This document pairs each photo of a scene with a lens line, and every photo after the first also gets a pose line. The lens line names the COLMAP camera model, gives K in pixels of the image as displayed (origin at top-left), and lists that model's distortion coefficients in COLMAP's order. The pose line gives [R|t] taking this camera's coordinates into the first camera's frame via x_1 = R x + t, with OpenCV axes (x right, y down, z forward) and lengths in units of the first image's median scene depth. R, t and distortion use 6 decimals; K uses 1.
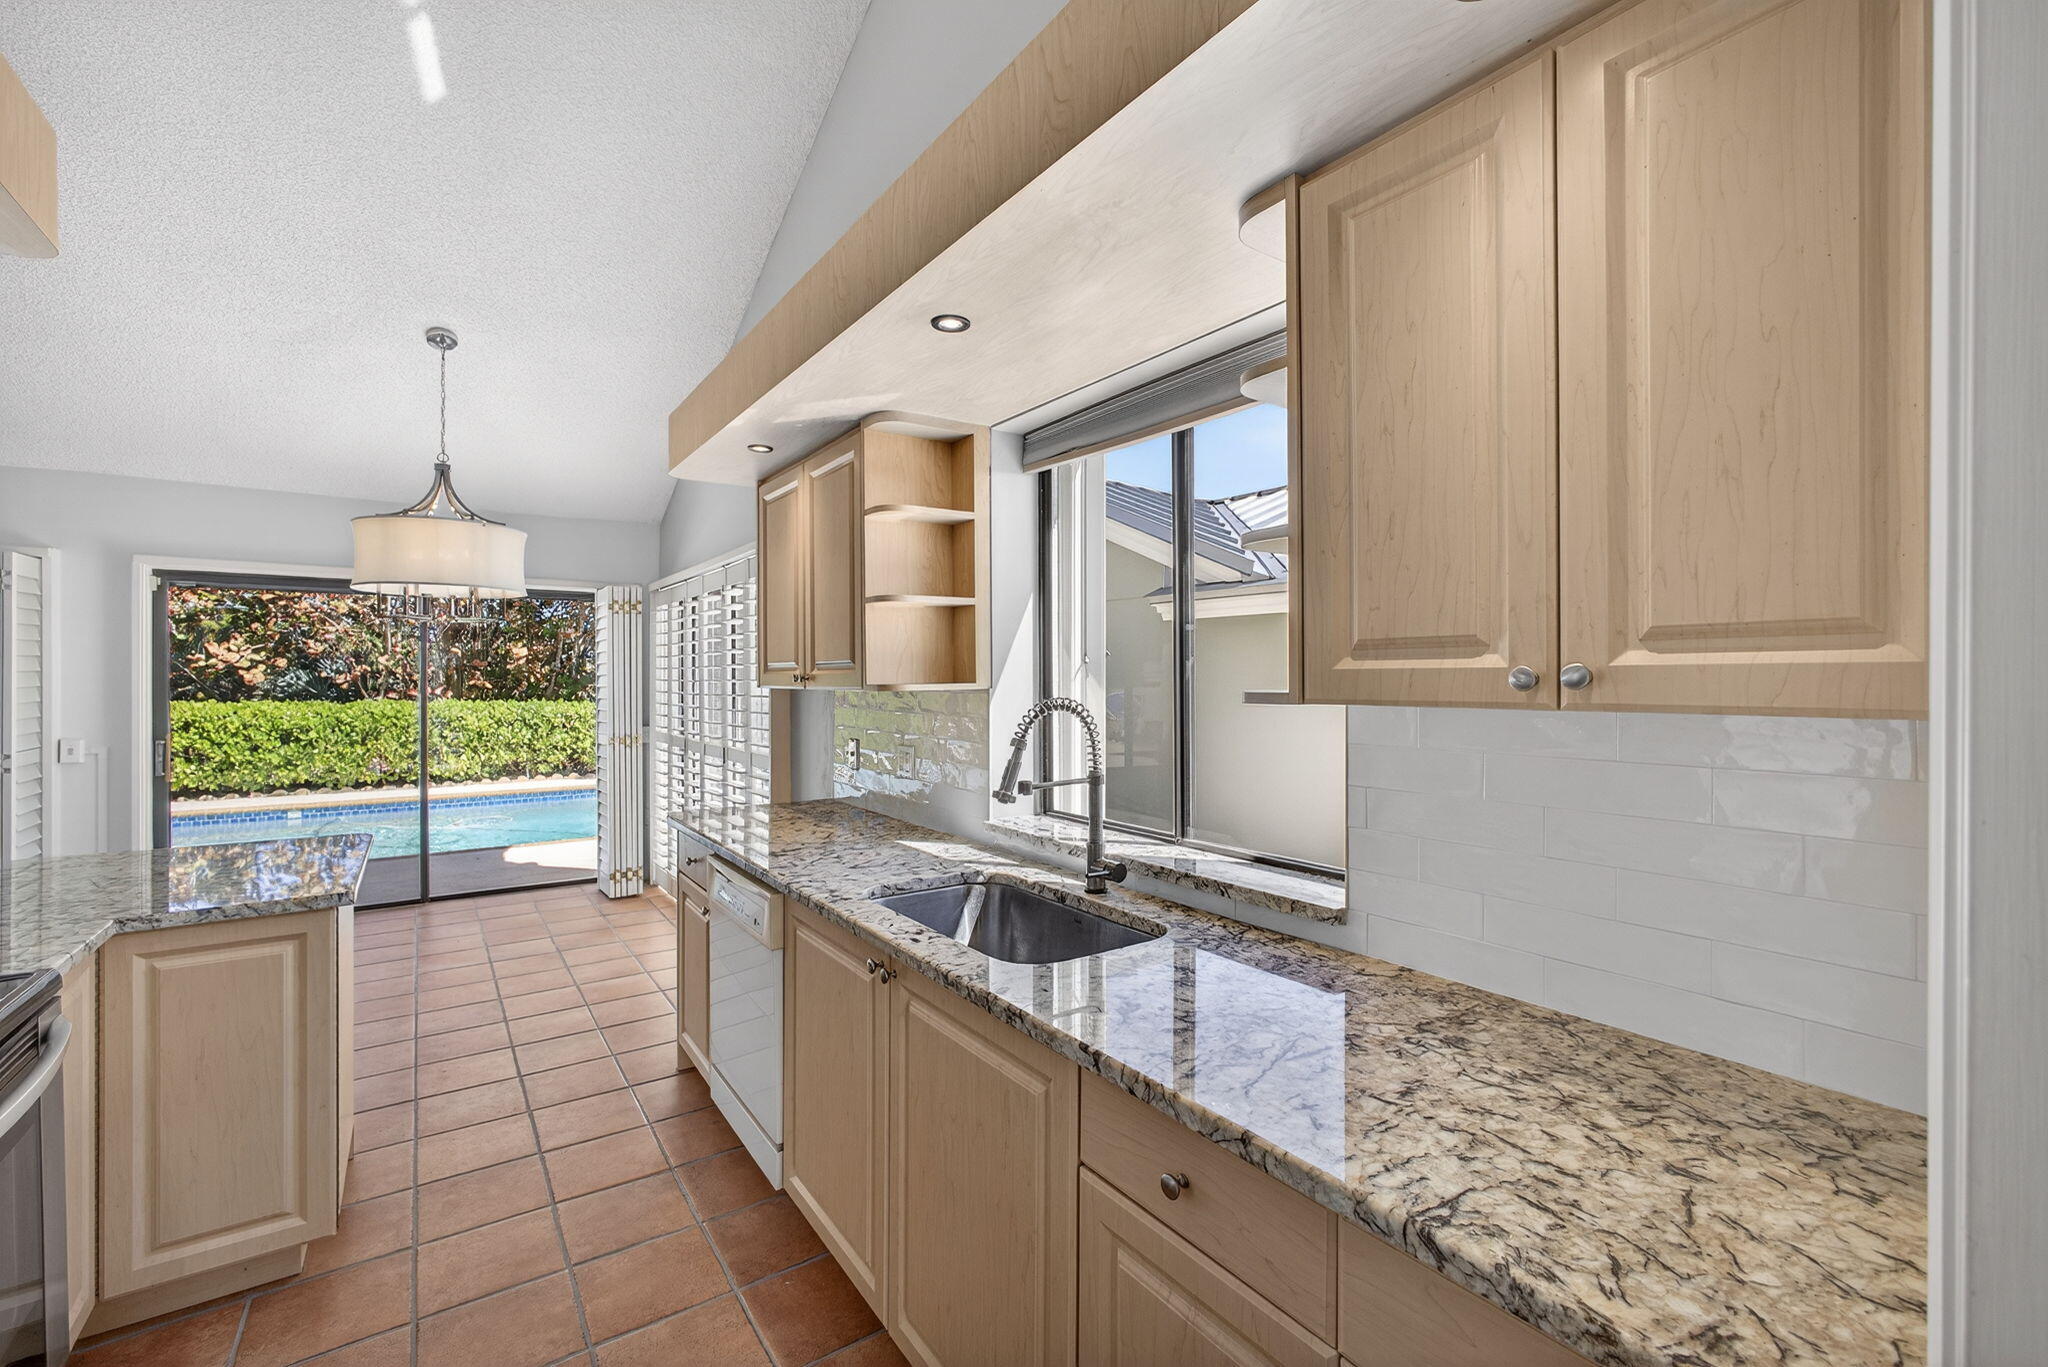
lens RADIAL K [[870.9, 0, 1028.5], [0, 870.9, 681.3], [0, 0, 1]] dist [-0.008023, 0.001881]
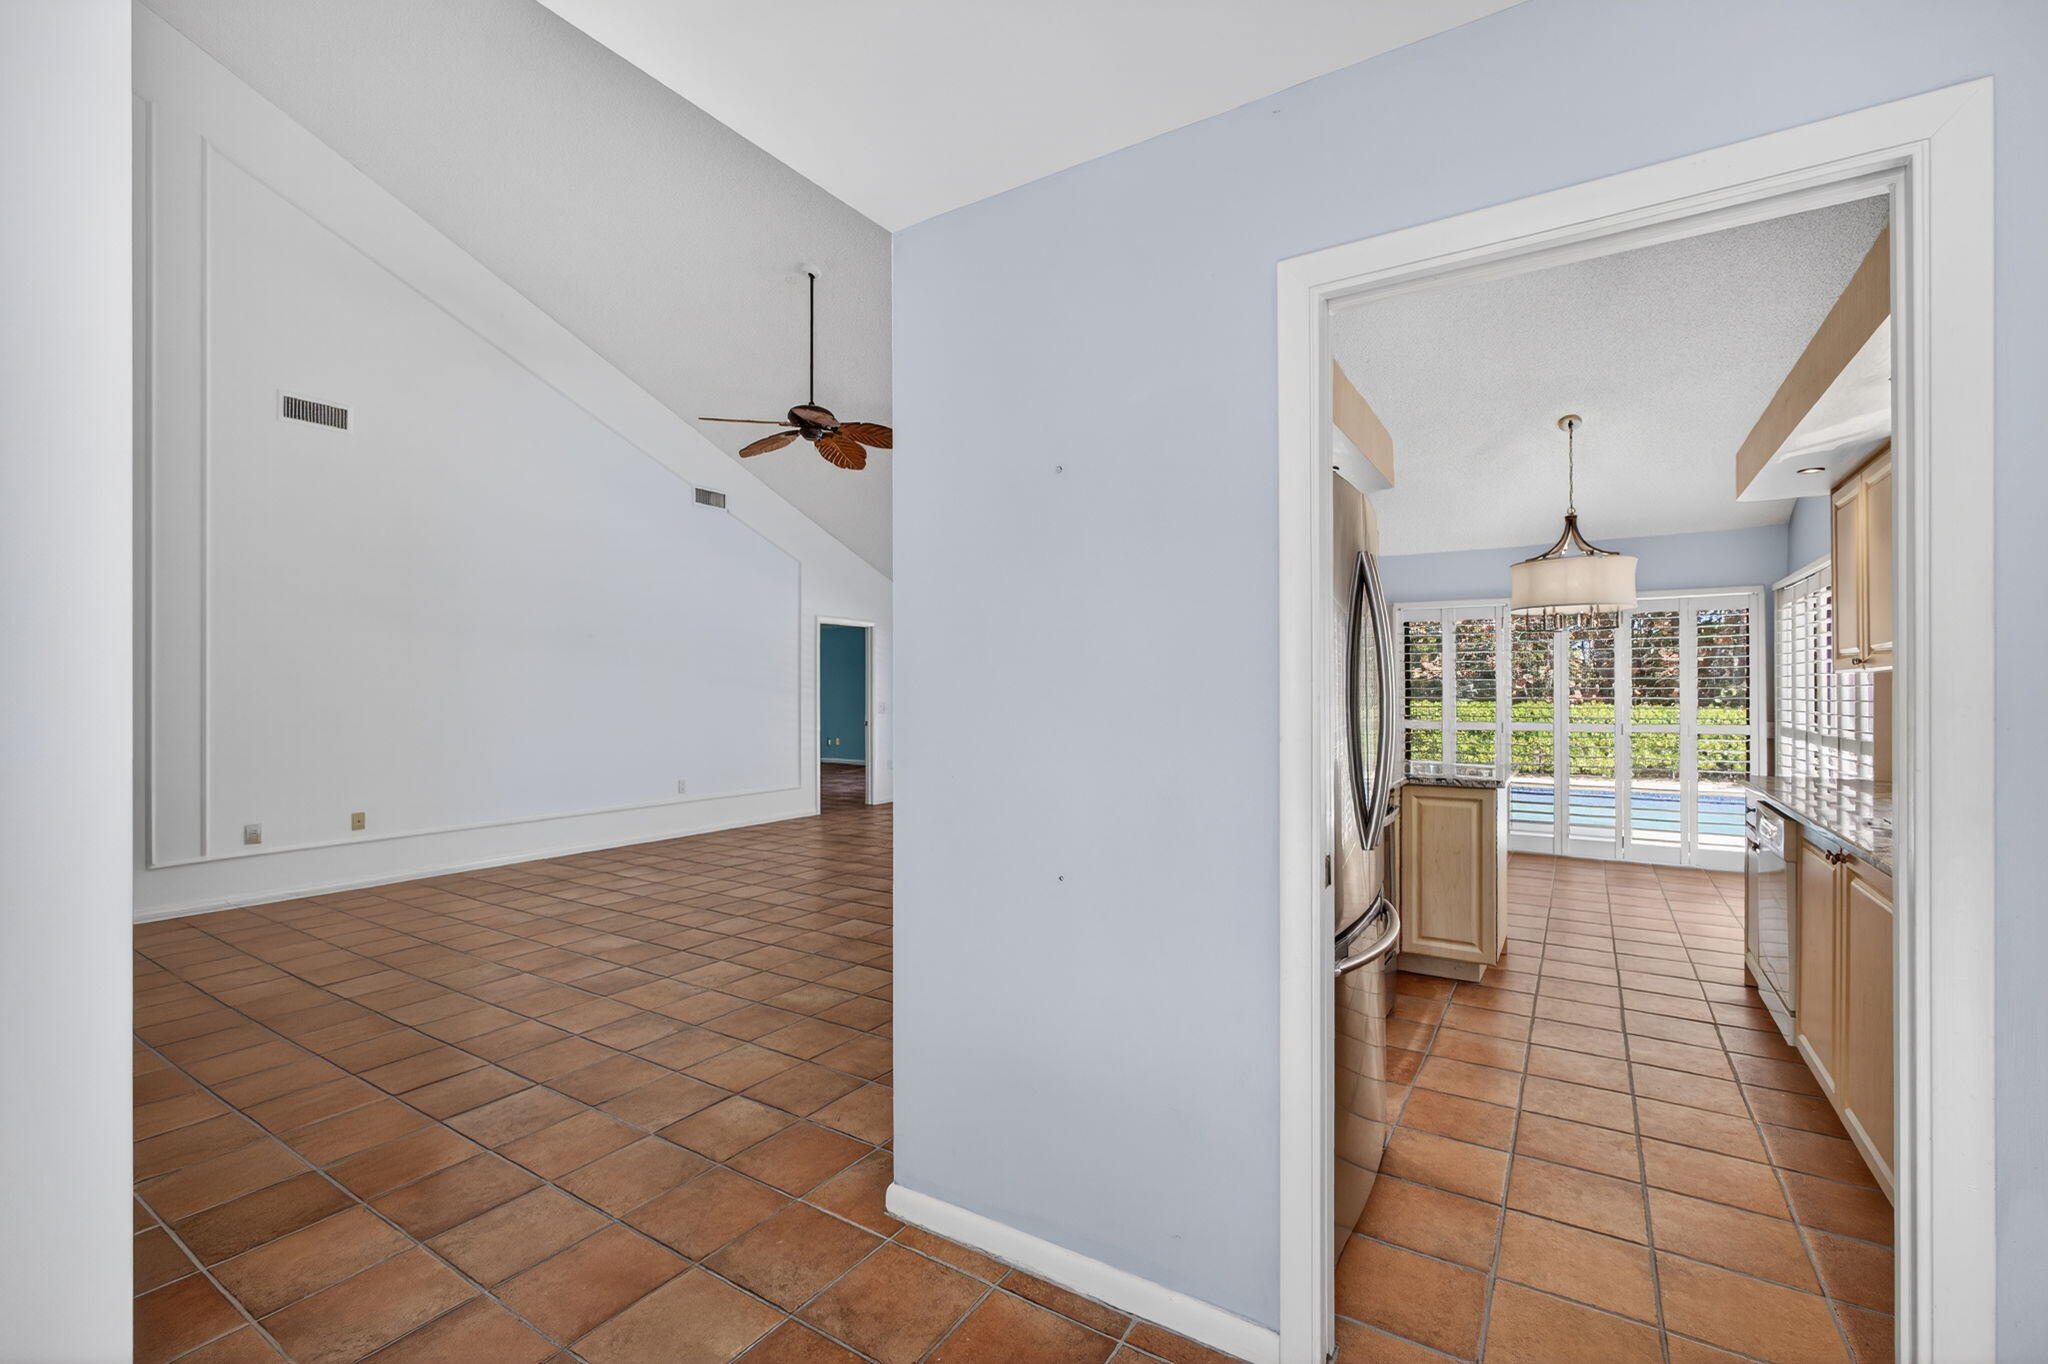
lens RADIAL K [[870.9, 0, 1031.2], [0, 870.9, 692.3], [0, 0, 1]] dist [-0.008023, 0.001881]
pose [[0.383349, -0.002200, -0.923601, 0.267784], [0.001567, 0.999997, -0.001732, 0.027279], [0.923602, -0.000783, 0.383352, -0.314460]]
